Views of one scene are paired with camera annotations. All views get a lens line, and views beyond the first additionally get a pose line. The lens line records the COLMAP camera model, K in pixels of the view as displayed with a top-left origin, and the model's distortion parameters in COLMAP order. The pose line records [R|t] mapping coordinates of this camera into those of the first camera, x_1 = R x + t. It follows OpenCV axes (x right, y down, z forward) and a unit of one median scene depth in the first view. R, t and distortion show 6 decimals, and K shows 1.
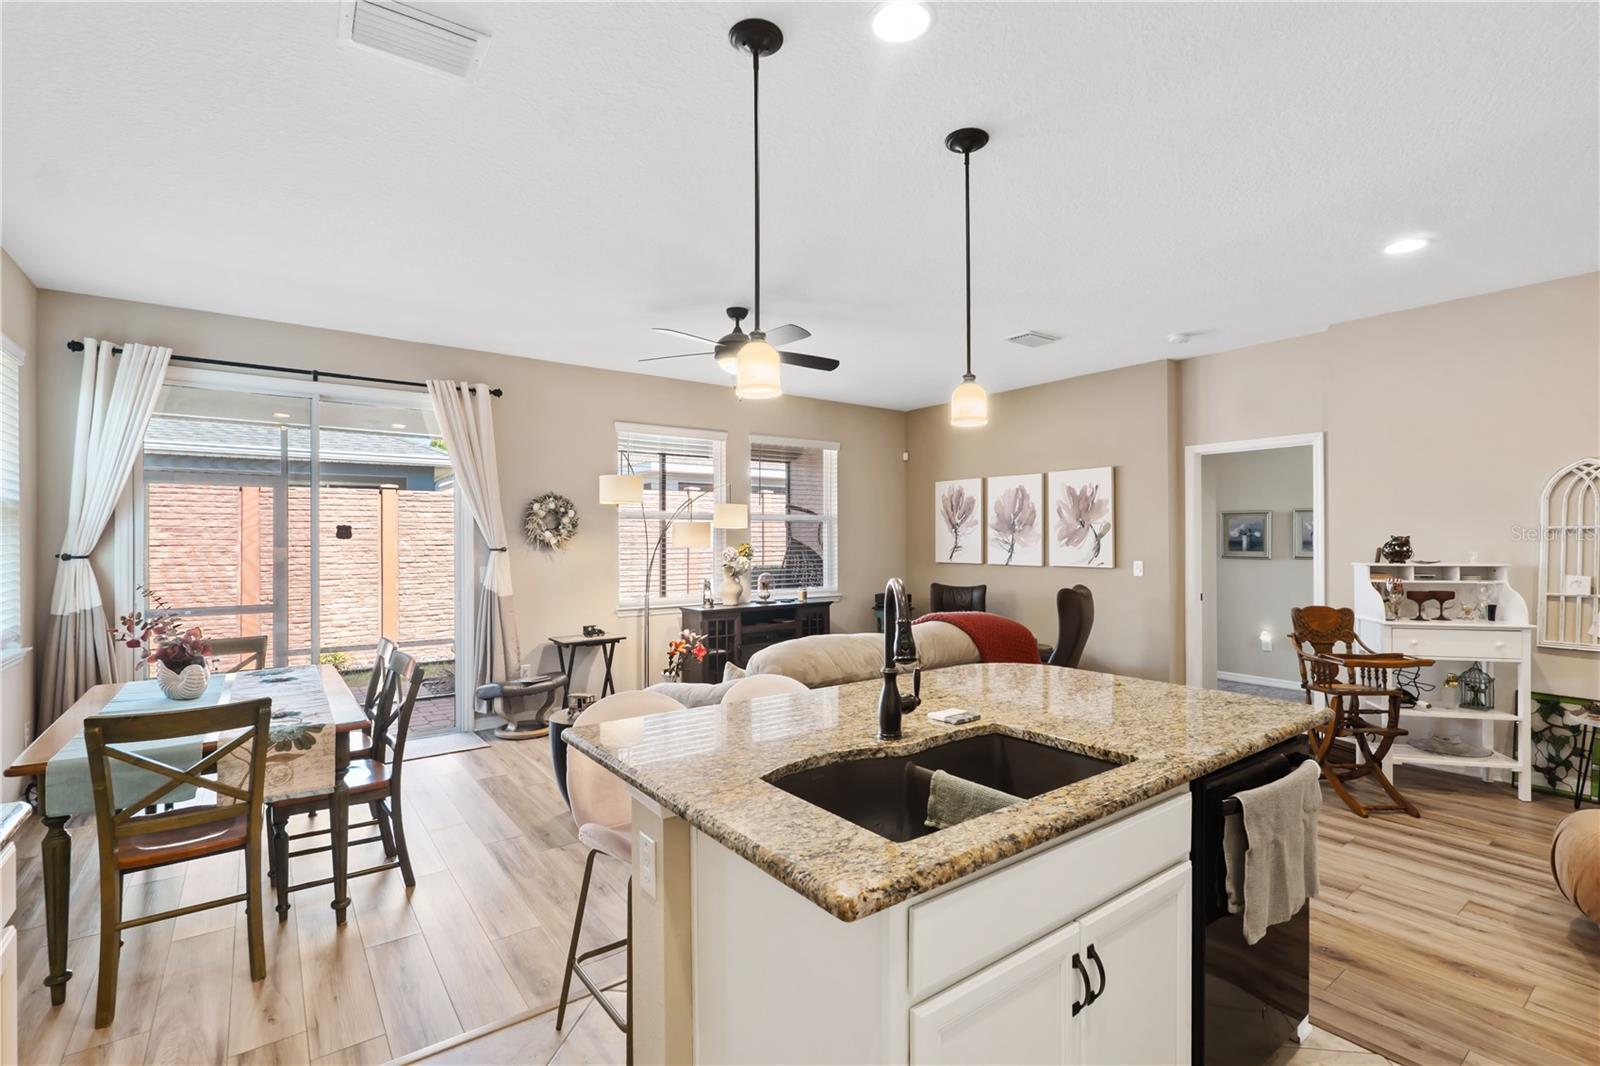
lens RADIAL K [[730.9, 0, 802.6], [0, 730.9, 533.5], [0, 0, 1]] dist [-0.009927, -0.000939]
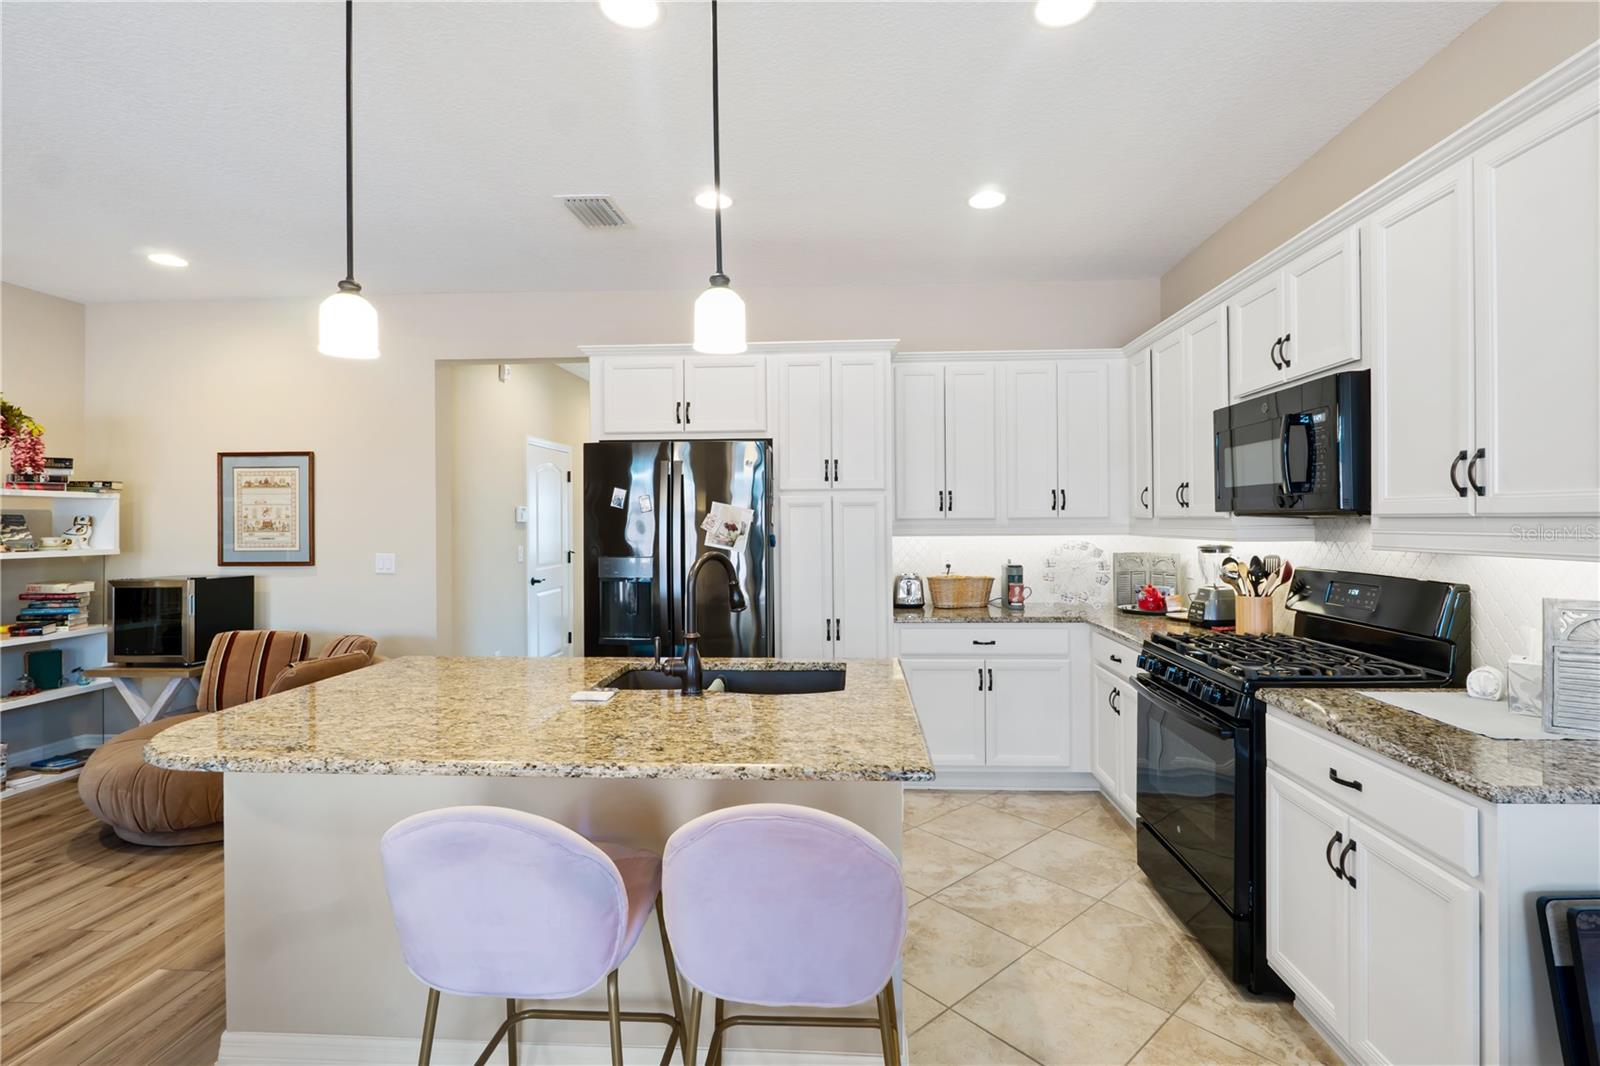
lens RADIAL K [[734.7, 0, 811.7], [0, 734.7, 521.2], [0, 0, 1]] dist [-0.001790, -0.000739]
pose [[-0.771775, 0.010540, 0.635809, -0.238721], [0.003272, 0.999915, -0.012604, 0.007279], [-0.635887, -0.007647, -0.771744, 0.562810]]
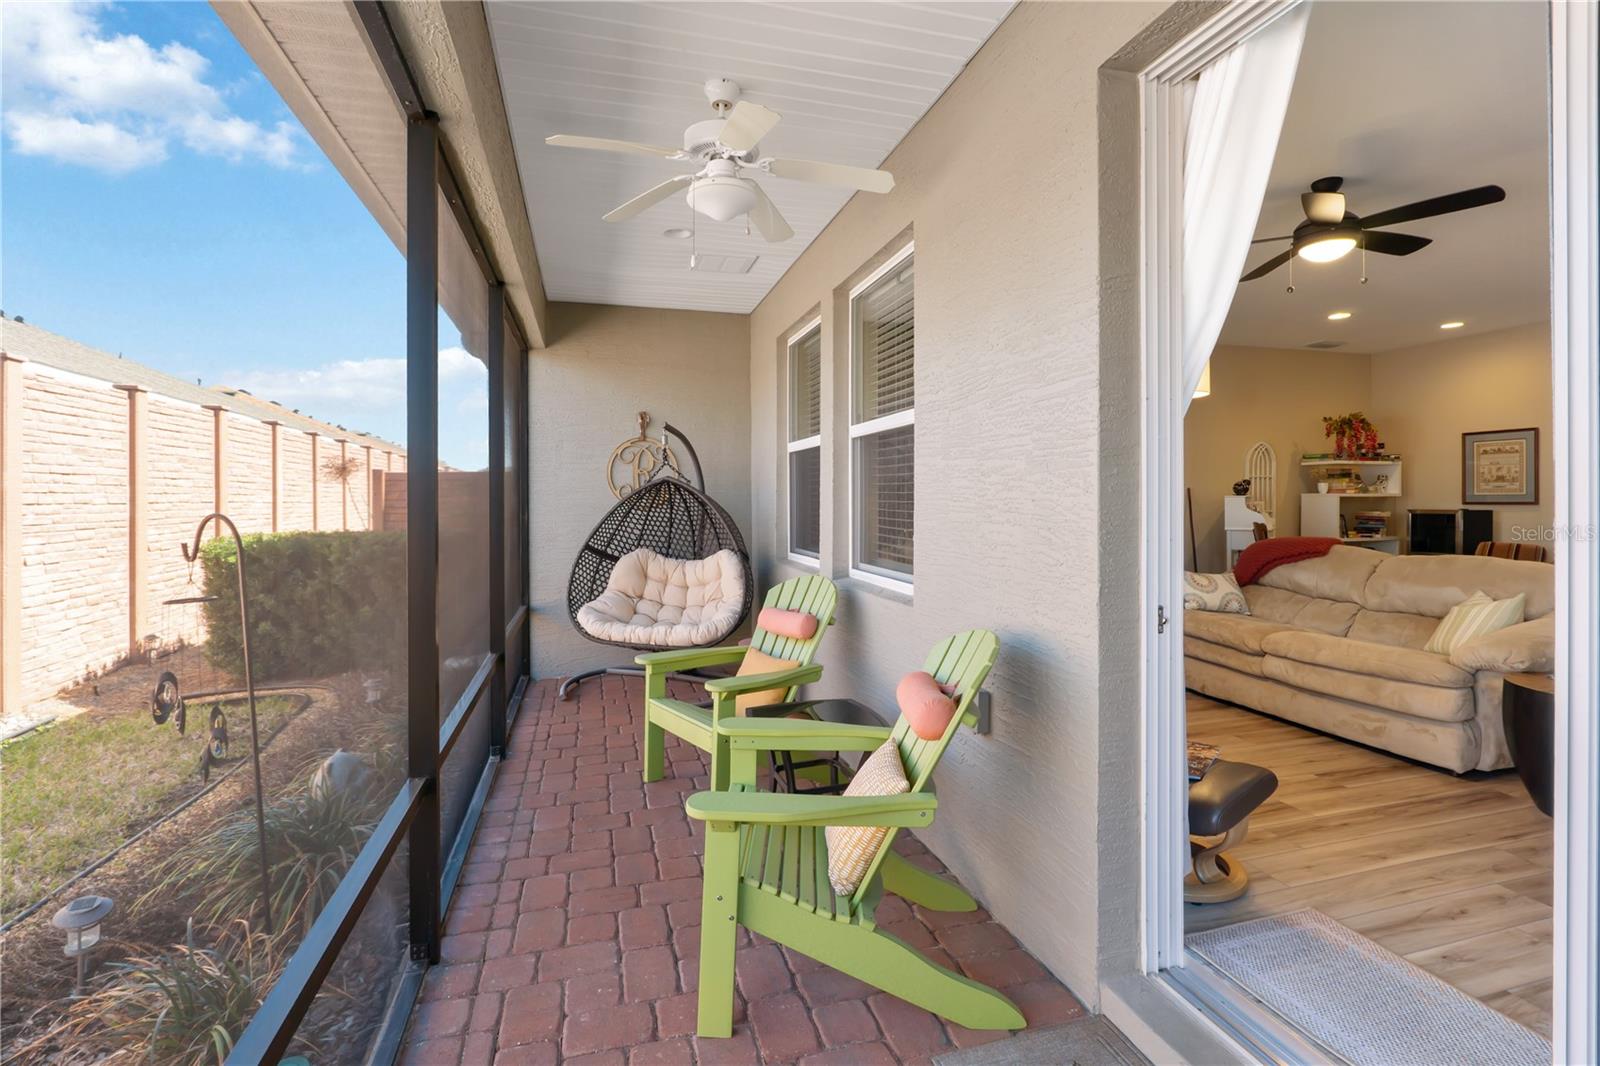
lens RADIAL K [[750.6, 0, 798.4], [0, 750.6, 506.2], [0, 0, 1]] dist [-0.000459, -0.000535]
pose [[0.332517, -0.006068, 0.943078, -0.850107], [-0.002441, 0.999970, 0.007295, 0.040752], [-0.943094, -0.004728, 0.332492, 1.014012]]
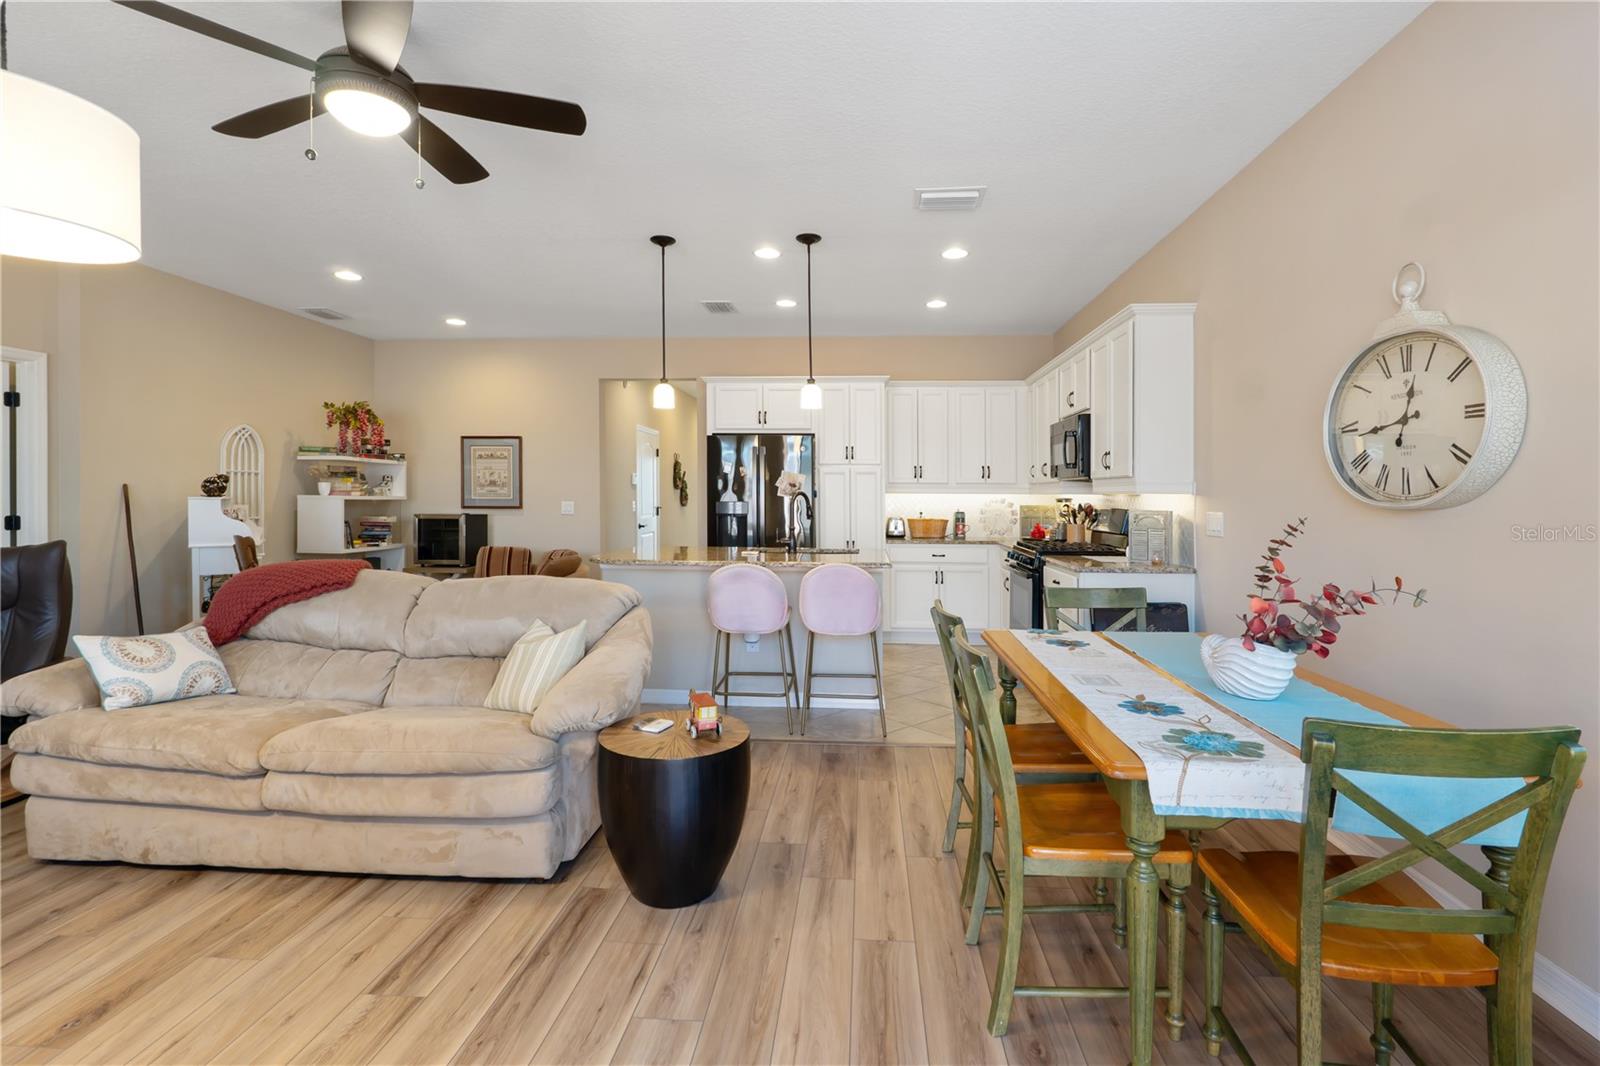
lens RADIAL K [[740.7, 0, 816.5], [0, 740.7, 513.6], [0, 0, 1]] dist [-0.004028, -0.000420]
pose [[-0.771540, -0.014288, 0.636020, -0.516819], [-0.008715, 0.999891, 0.011891, 0.032918], [-0.636121, 0.003631, -0.771581, 0.952485]]
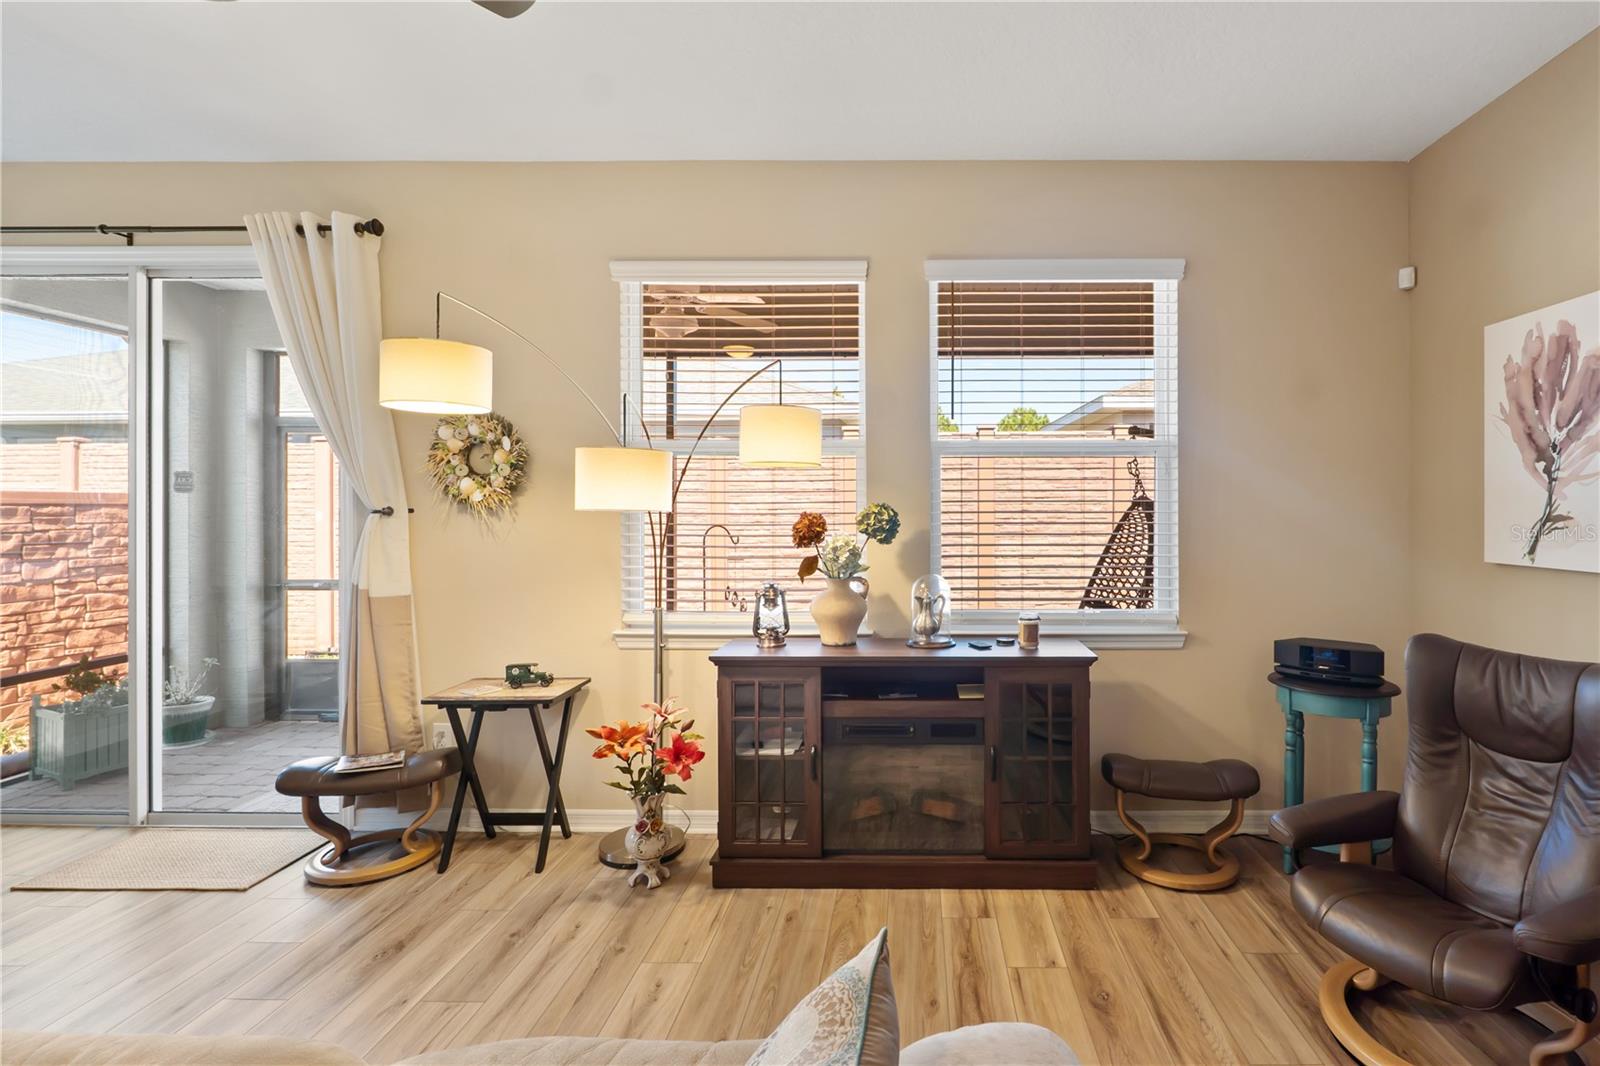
lens RADIAL K [[767.5, 0, 906.0], [0, 767.5, 507.2], [0, 0, 1]] dist [-0.003299, -0.000559]
pose [[0.803242, 0.003994, -0.595640, 0.238897], [0.000896, 0.999968, 0.007912, 0.013931], [0.595653, -0.006889, 0.803213, 0.743436]]
